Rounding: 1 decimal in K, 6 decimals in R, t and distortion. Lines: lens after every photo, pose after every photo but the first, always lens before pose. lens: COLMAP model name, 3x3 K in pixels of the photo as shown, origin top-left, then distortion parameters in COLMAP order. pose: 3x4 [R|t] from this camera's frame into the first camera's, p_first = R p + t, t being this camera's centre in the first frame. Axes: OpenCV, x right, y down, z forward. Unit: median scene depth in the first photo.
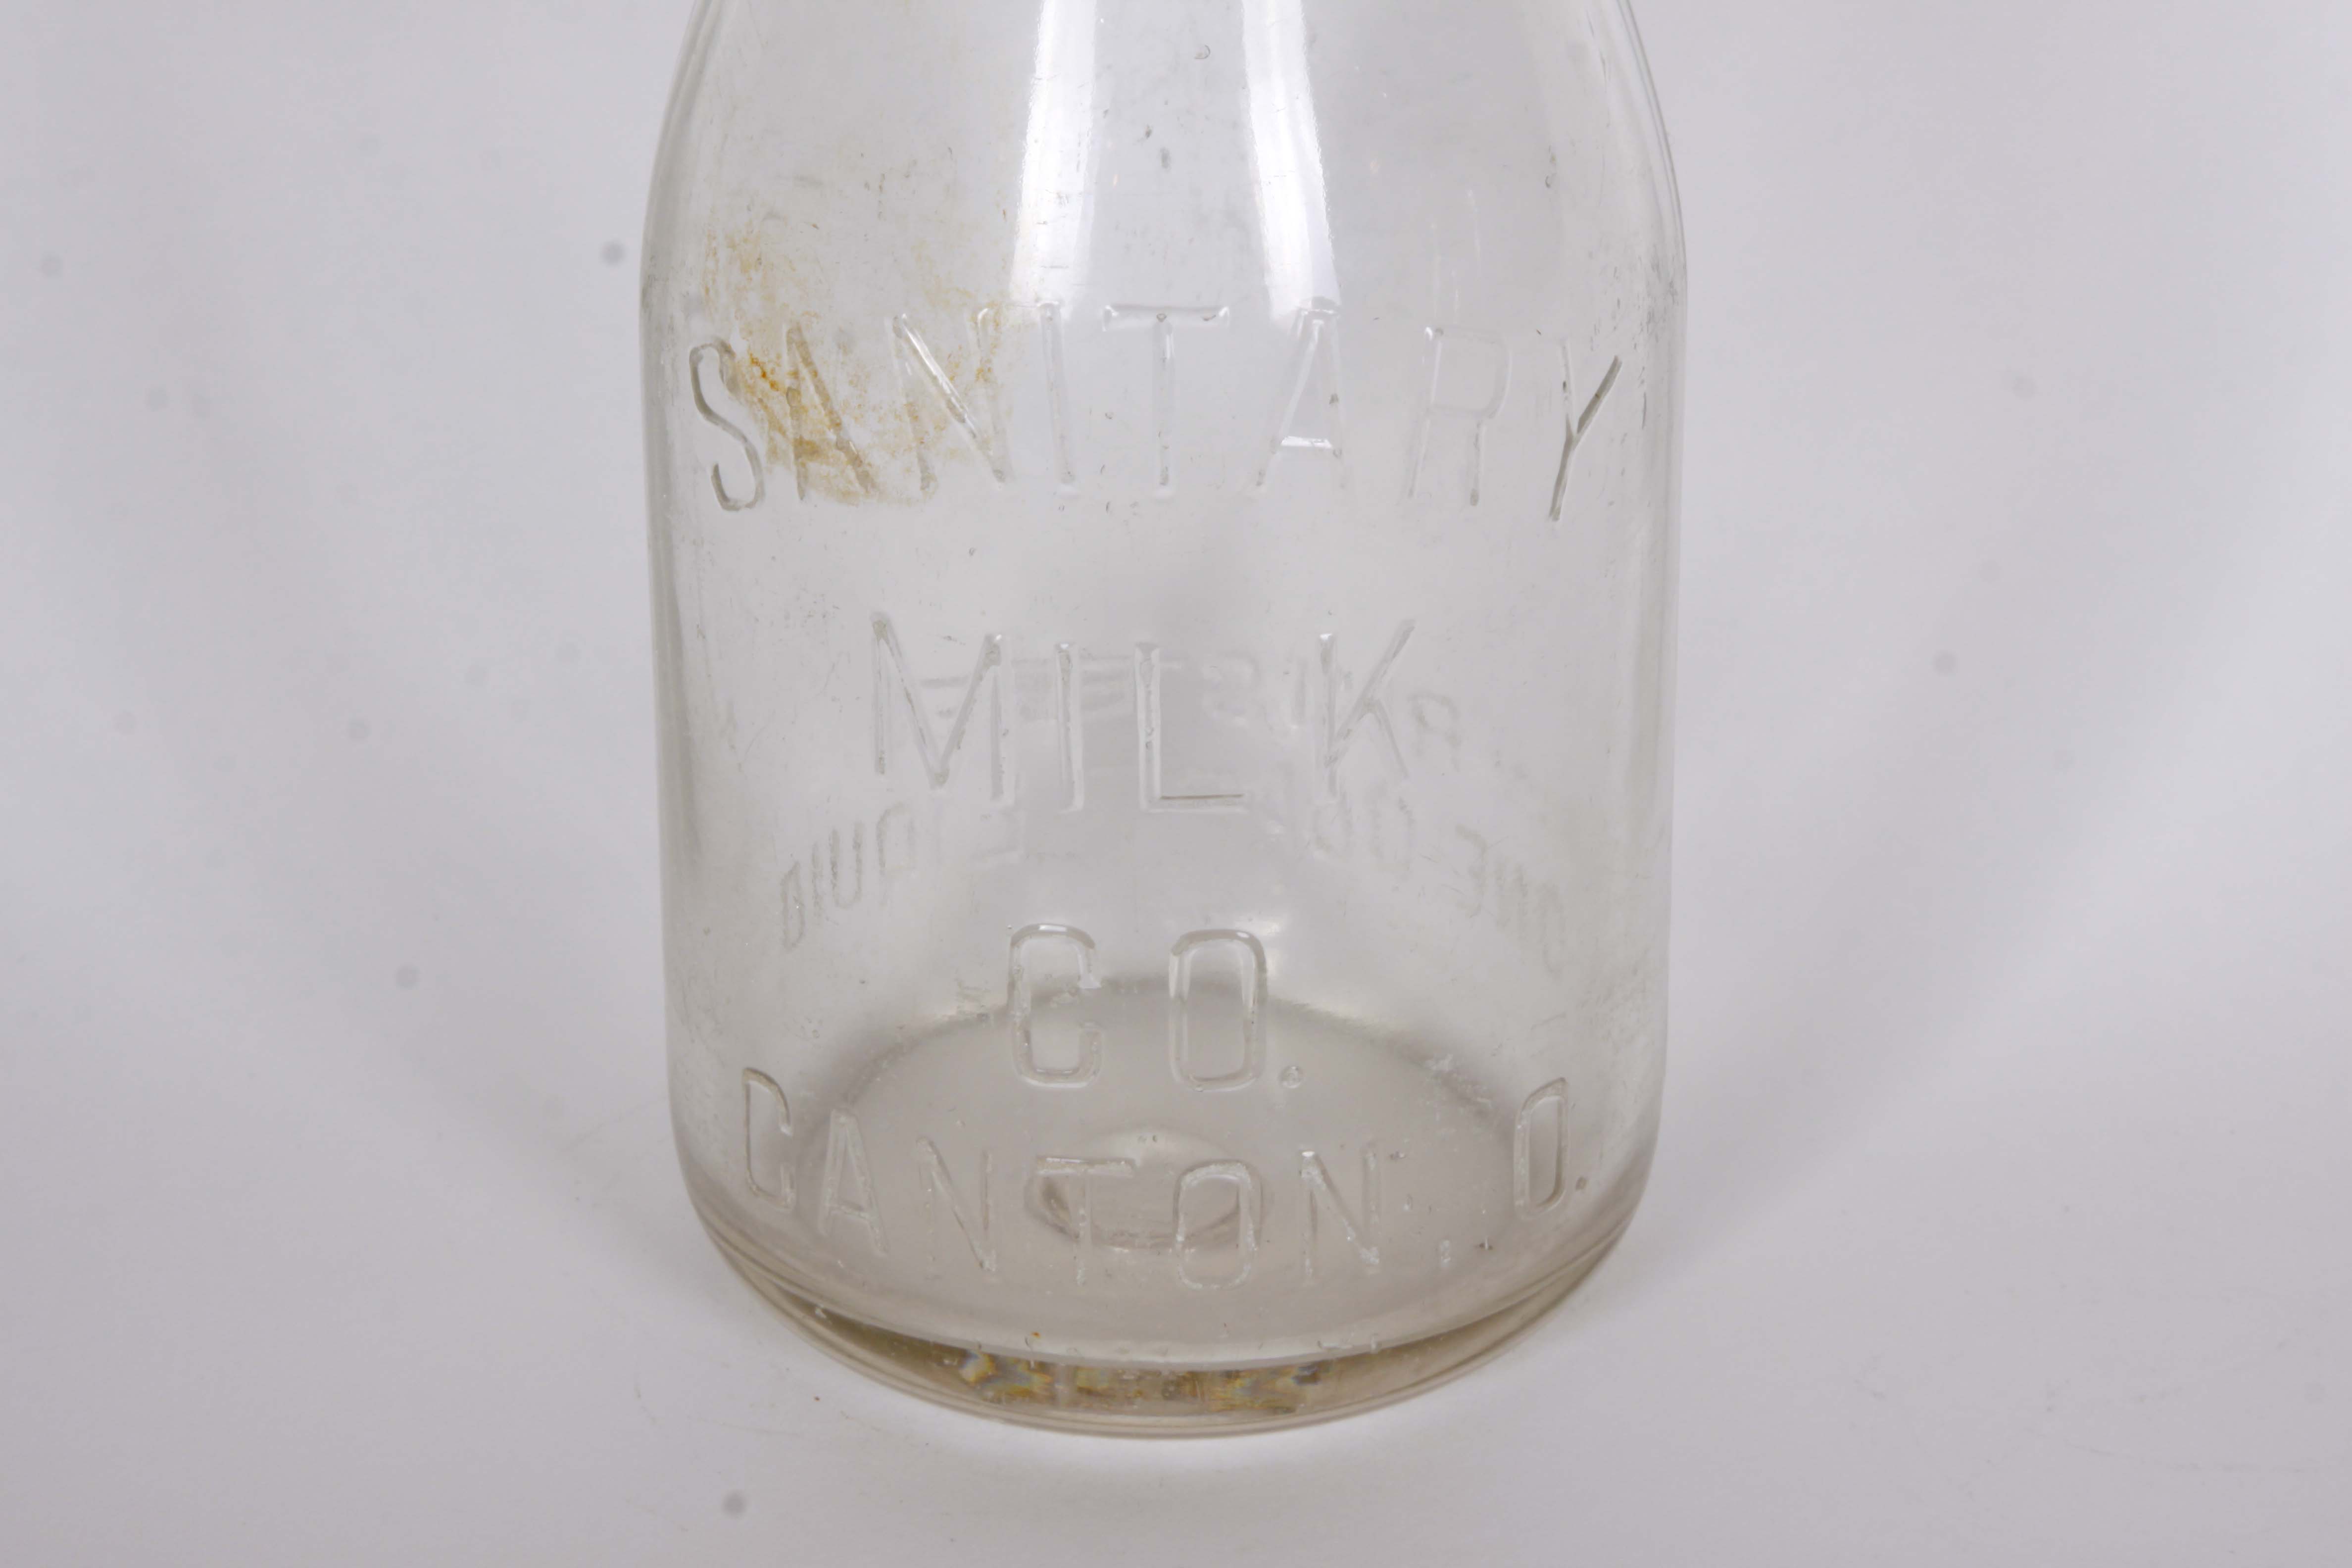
lens RADIAL K [[7911.9, 0, 1171.2], [0, 7911.9, 793.7], [0, 0, 1]] dist [0.523994, 0.000000]
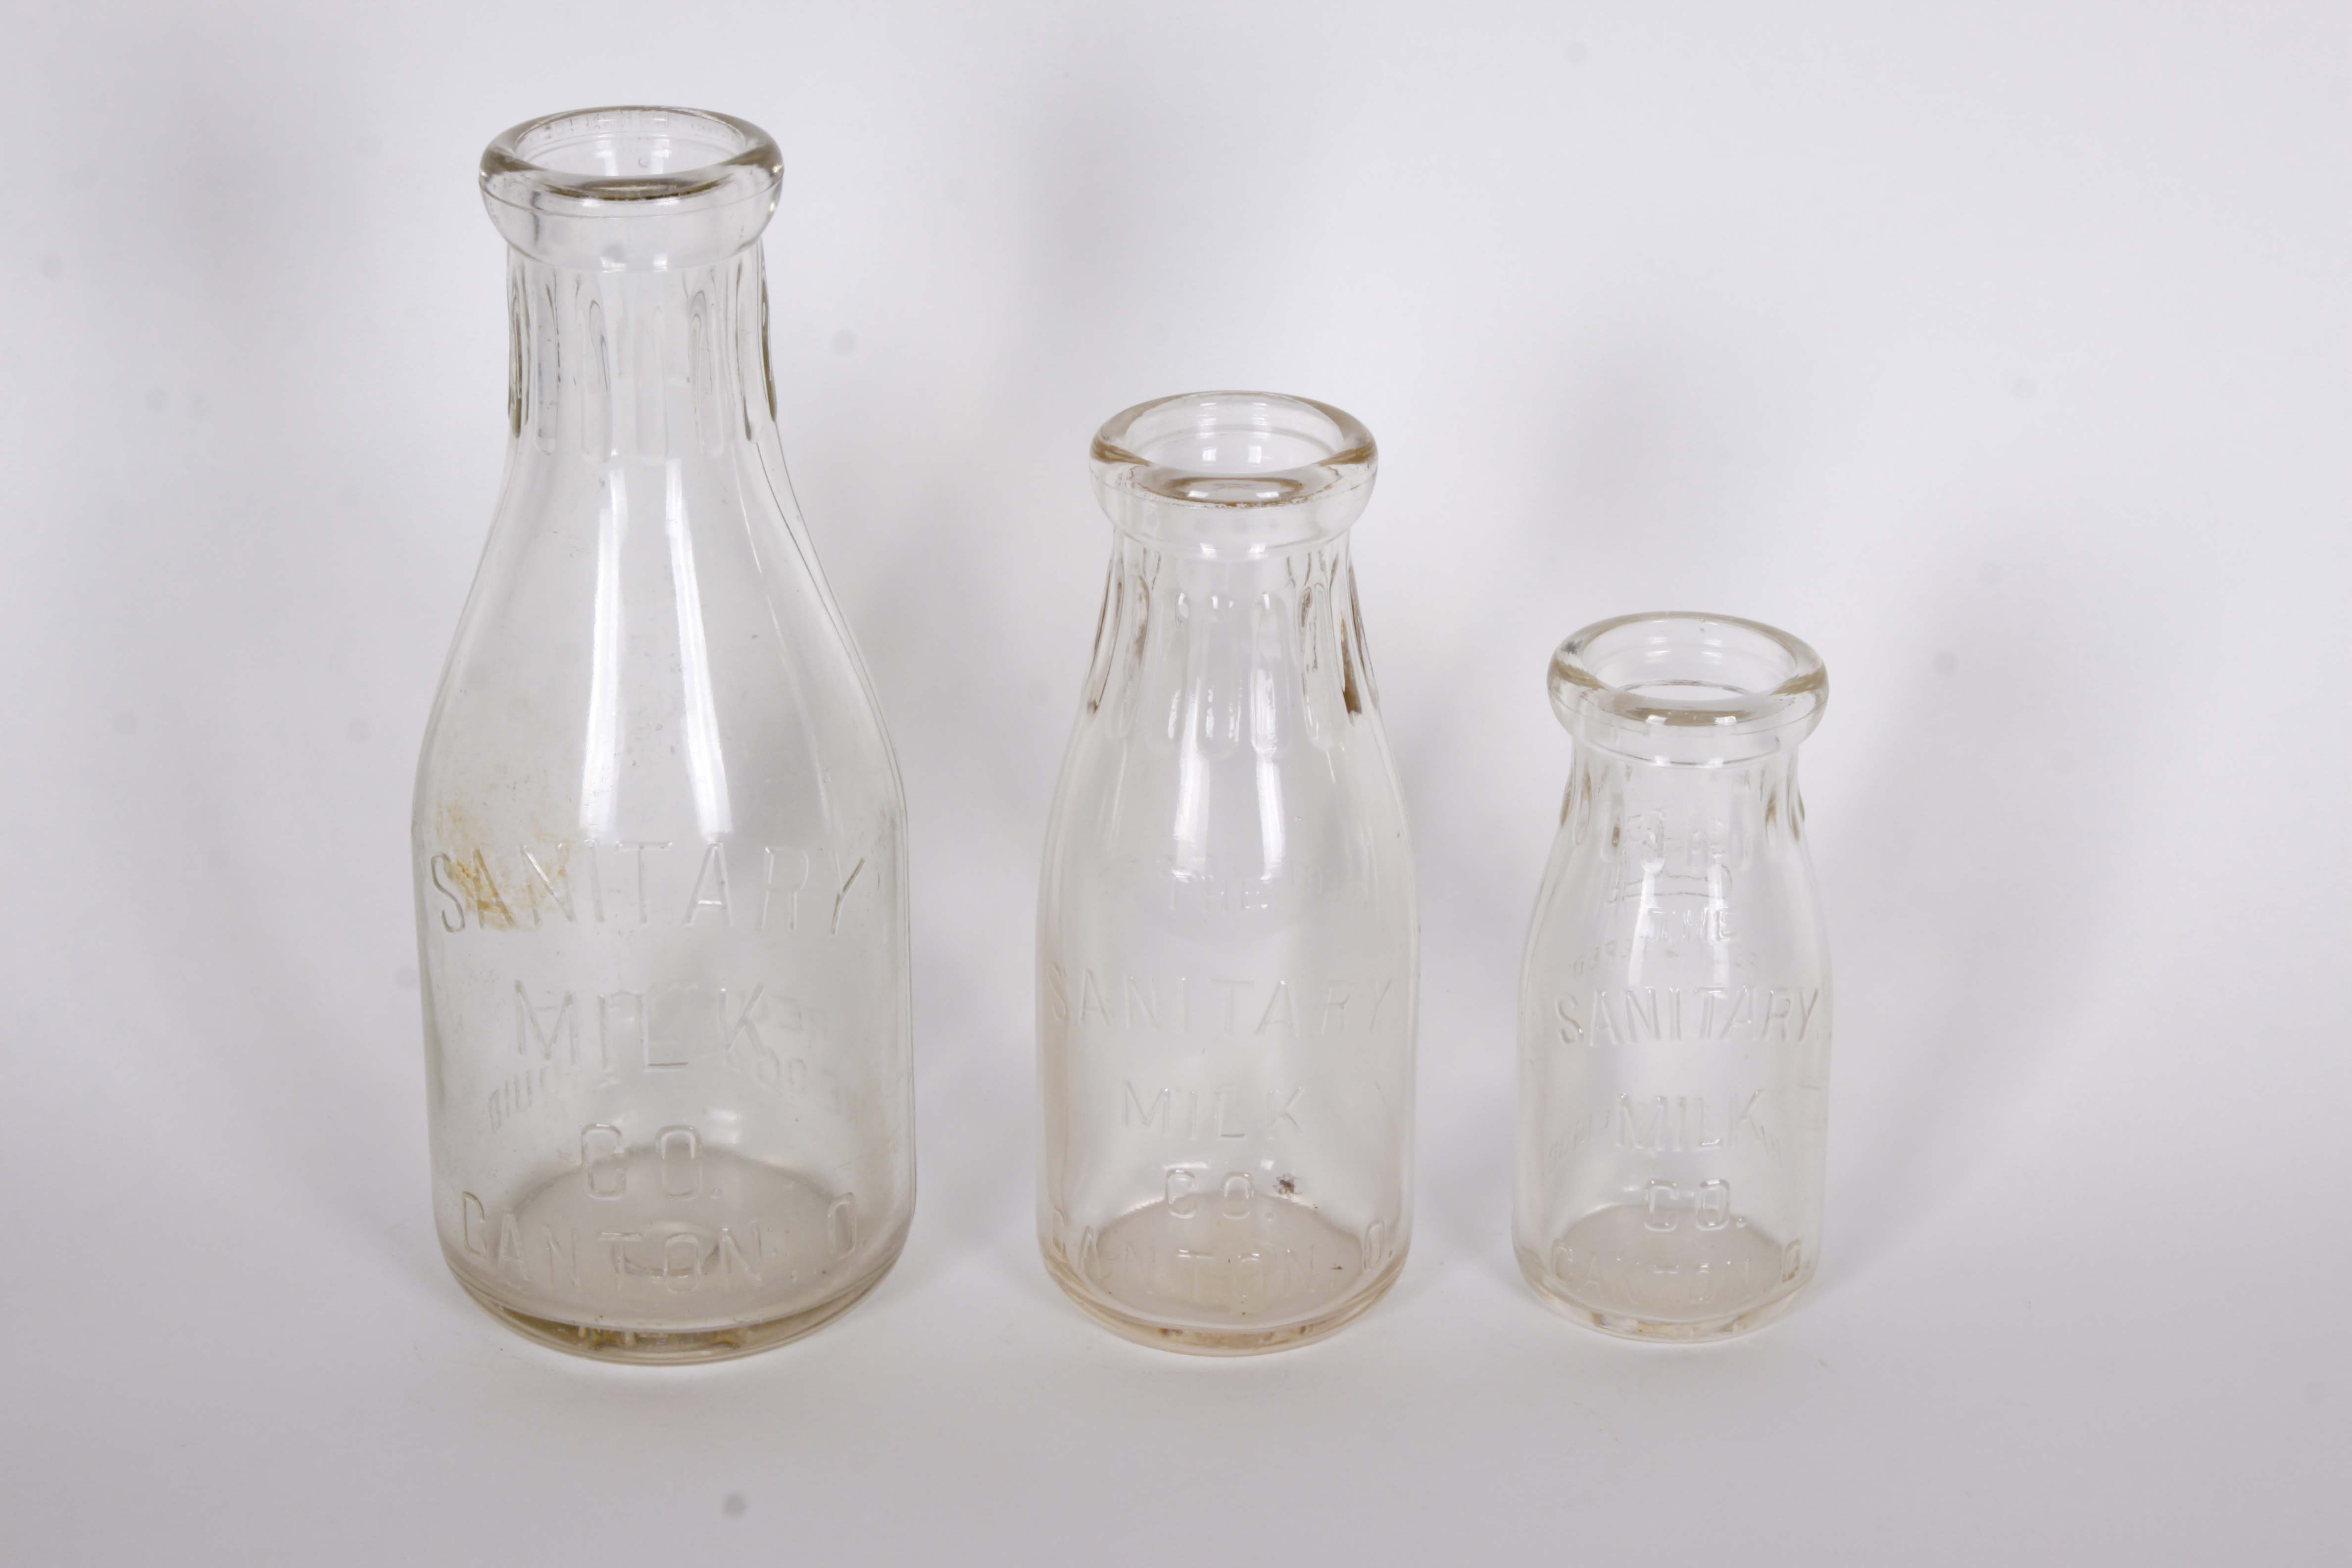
lens RADIAL K [[6435.4, 0, 1168.7], [0, 6435.4, 771.7], [0, 0, 1]] dist [0.057339, 0.000000]
pose [[0.999897, -0.009183, 0.011005, 0.118135], [0.009455, 0.999644, -0.024966, -0.033235], [-0.010772, 0.025067, 0.999628, -0.733894]]
